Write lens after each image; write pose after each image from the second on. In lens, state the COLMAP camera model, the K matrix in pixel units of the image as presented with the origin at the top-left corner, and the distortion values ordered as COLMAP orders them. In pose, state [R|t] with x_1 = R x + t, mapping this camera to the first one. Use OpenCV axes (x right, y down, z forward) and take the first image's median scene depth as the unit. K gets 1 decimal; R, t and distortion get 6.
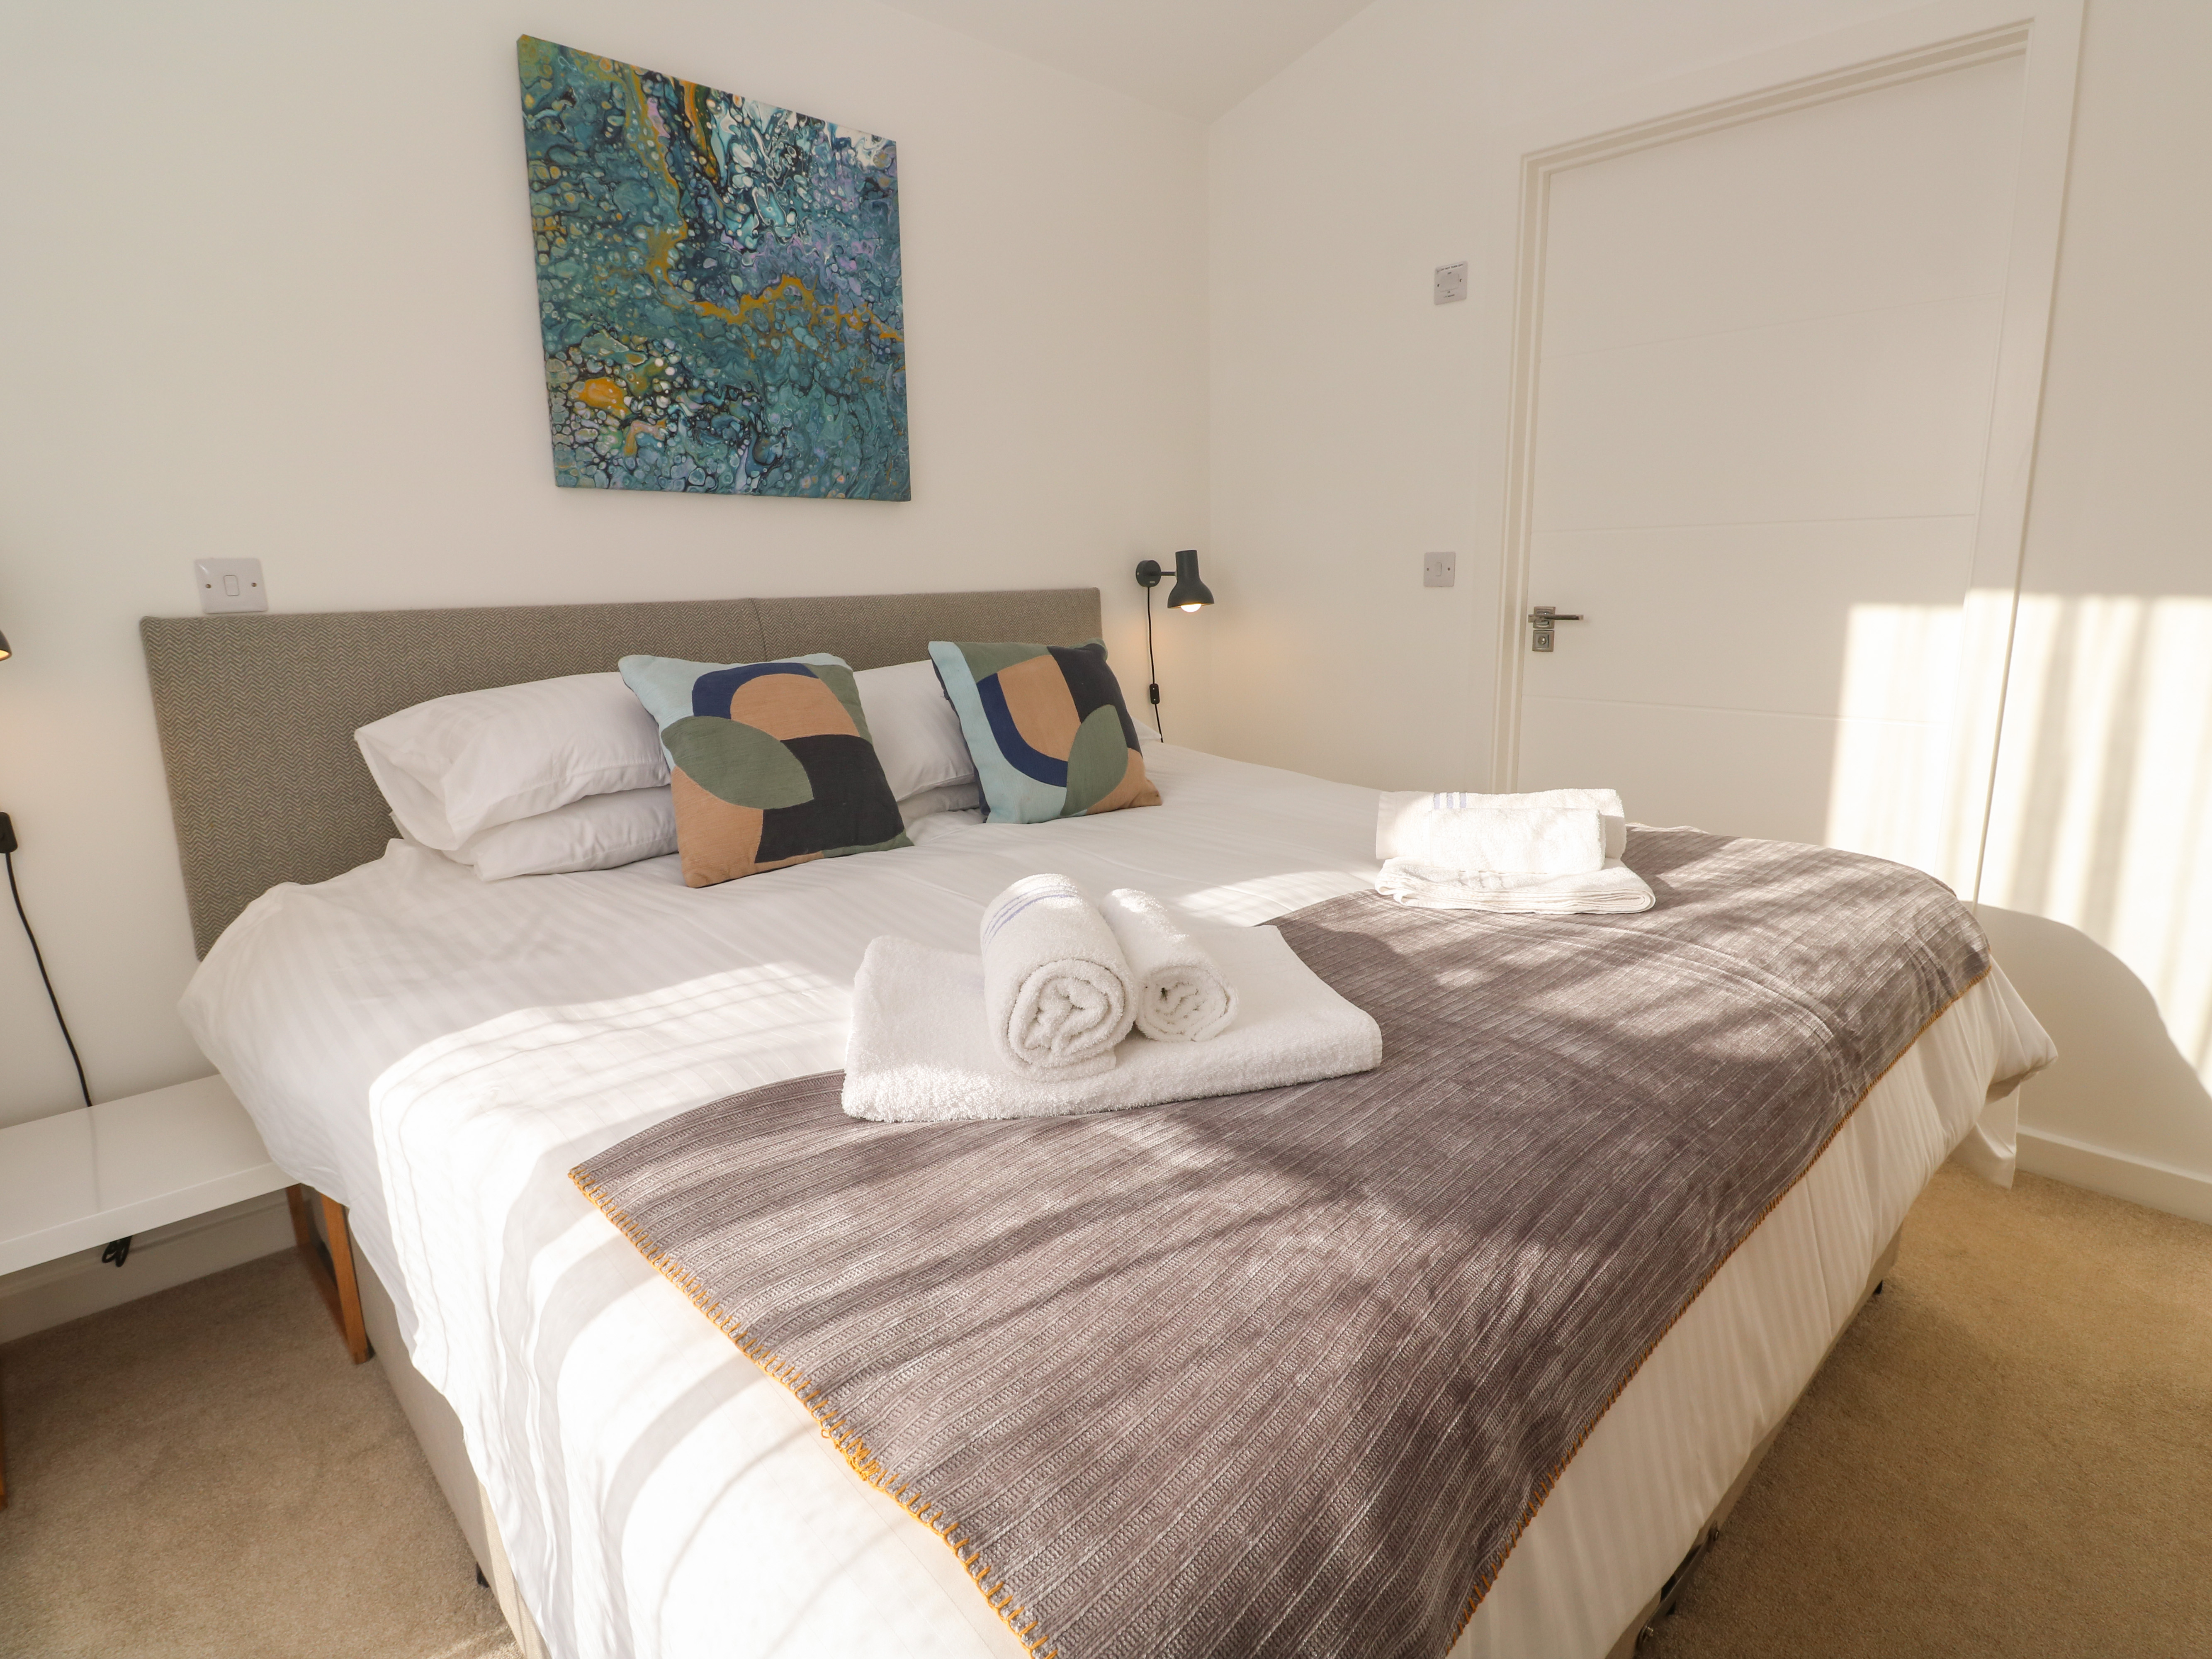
lens RADIAL K [[1168.2, 0, 1100.1], [0, 1168.2, 824.8], [0, 0, 1]] dist [-0.003344, -0.007651]
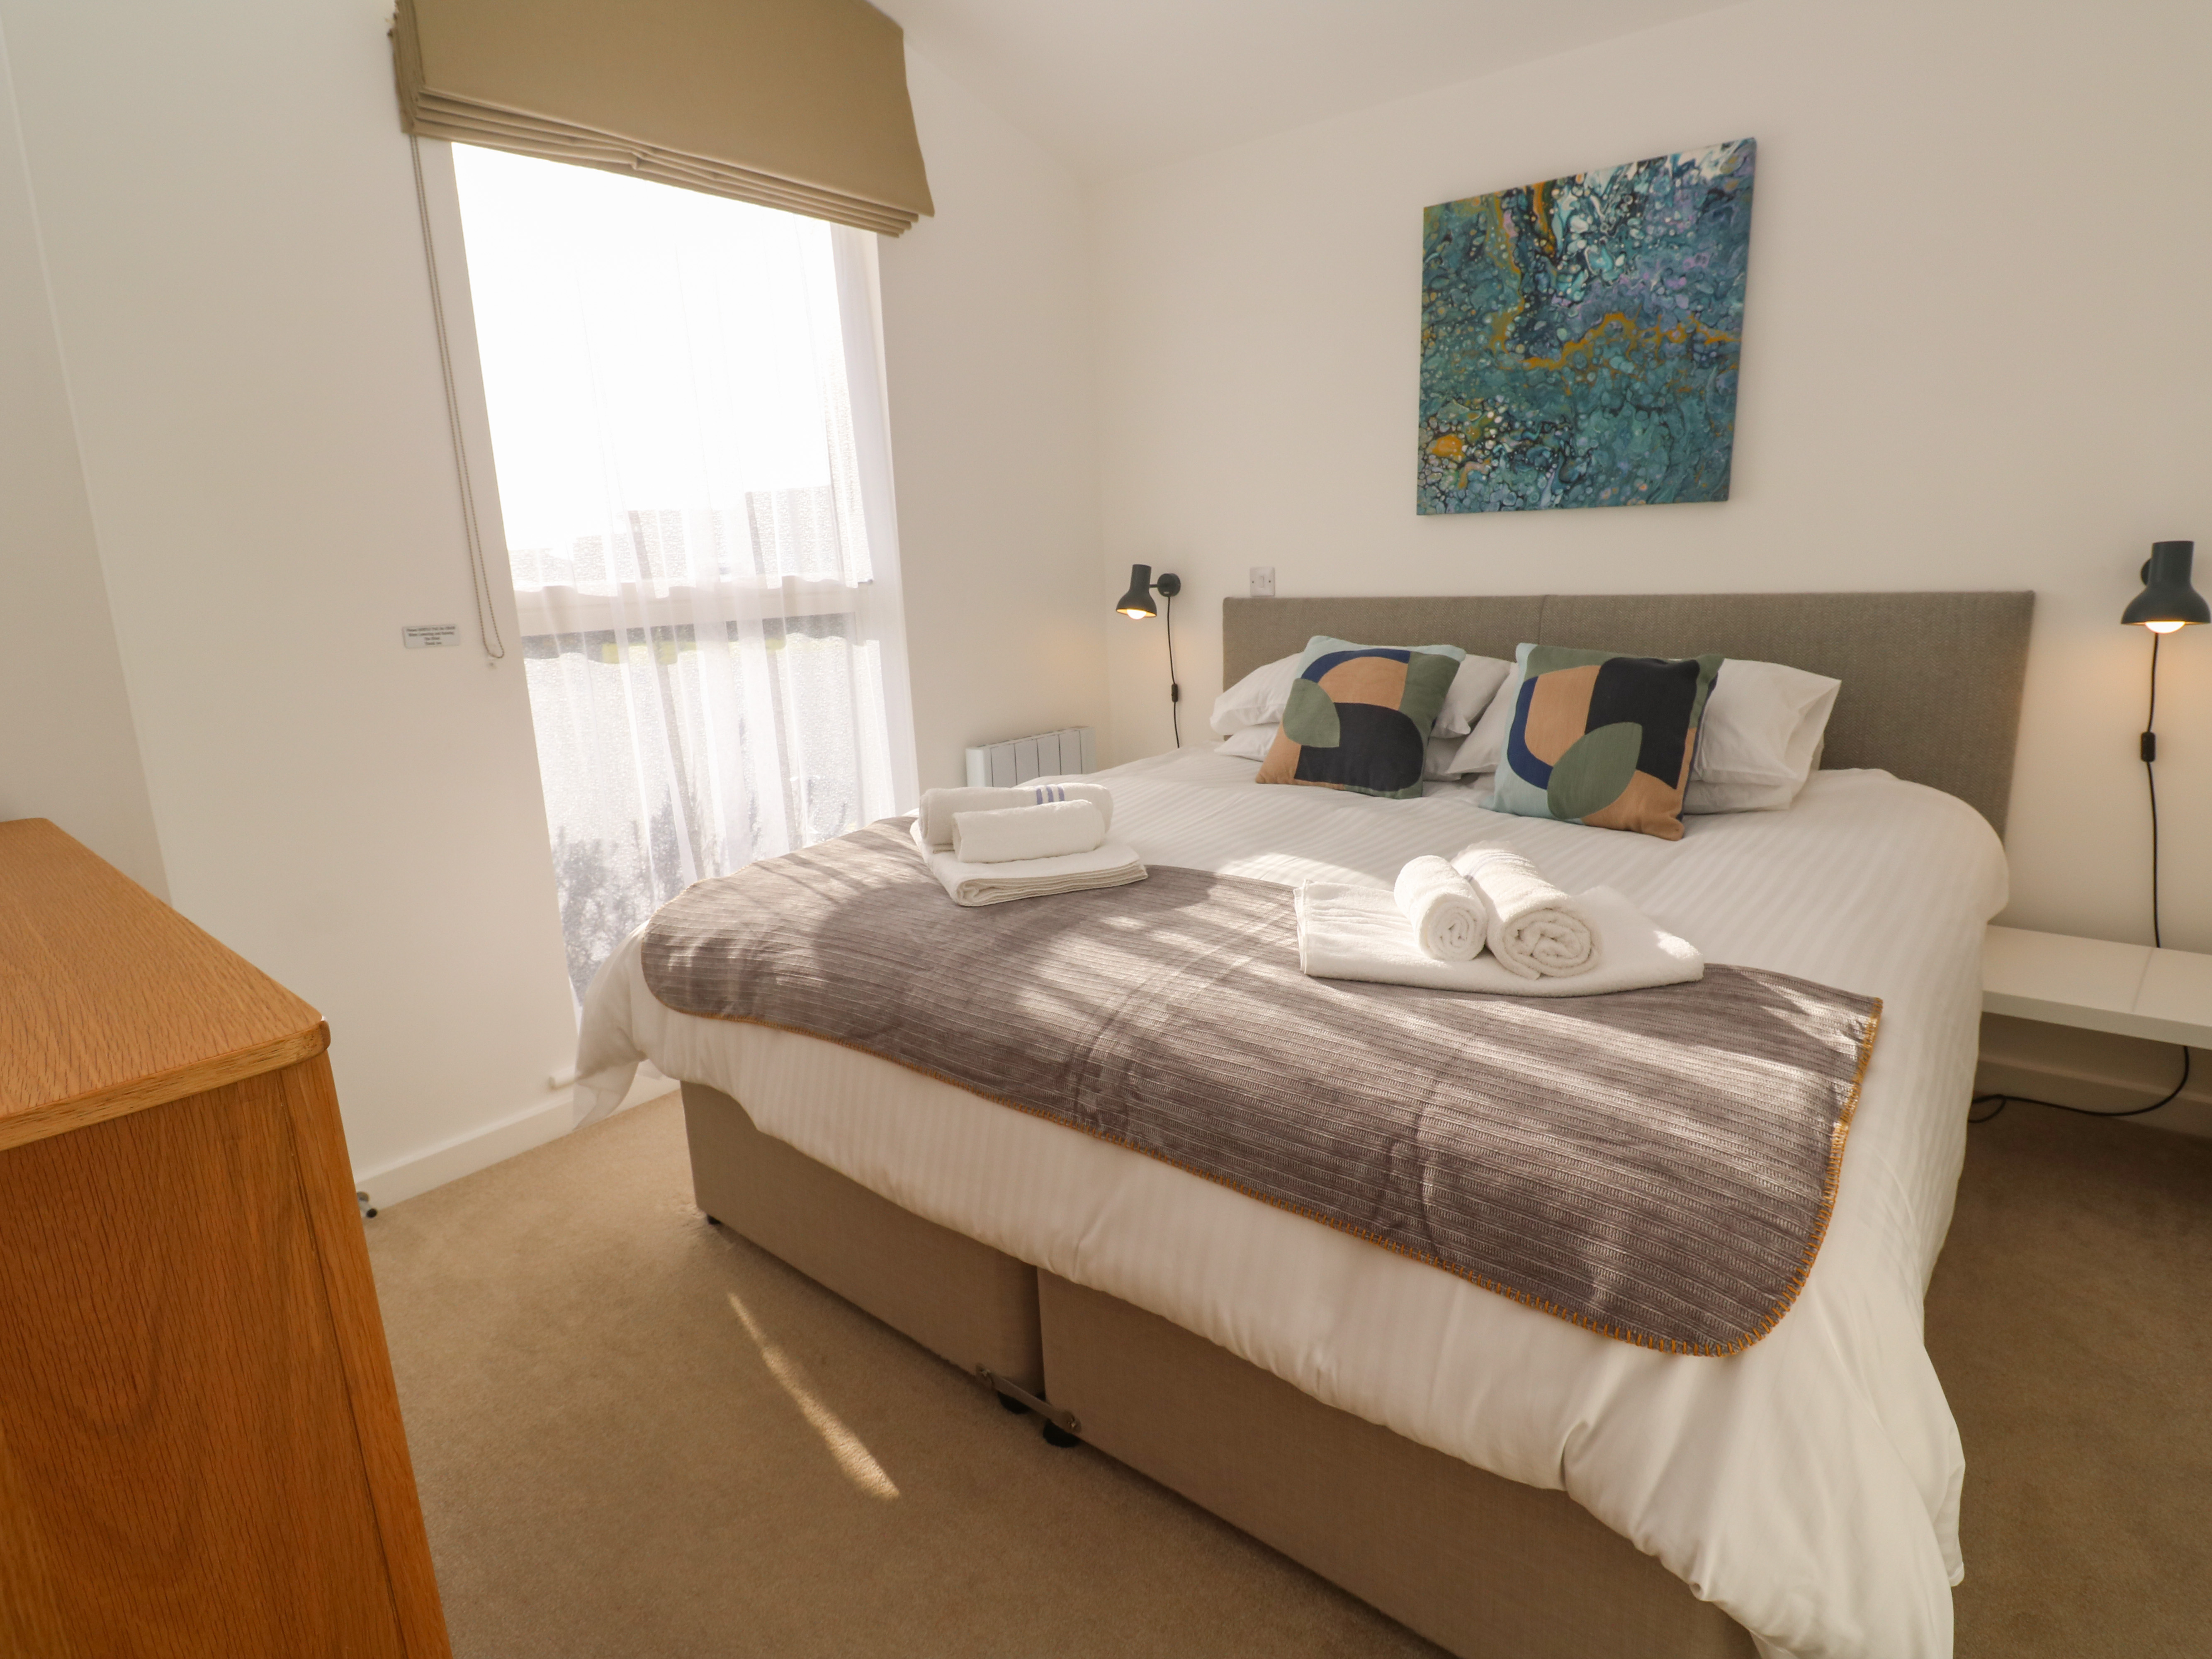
lens RADIAL K [[1168.2, 0, 1137.5], [0, 1168.2, 836.1], [0, 0, 1]] dist [-0.003344, -0.007651]
pose [[0.123308, 0.246641, -0.961230, 0.944584], [-0.171245, 0.959380, 0.224199, -0.163916], [0.977482, 0.136961, 0.160535, 0.455024]]
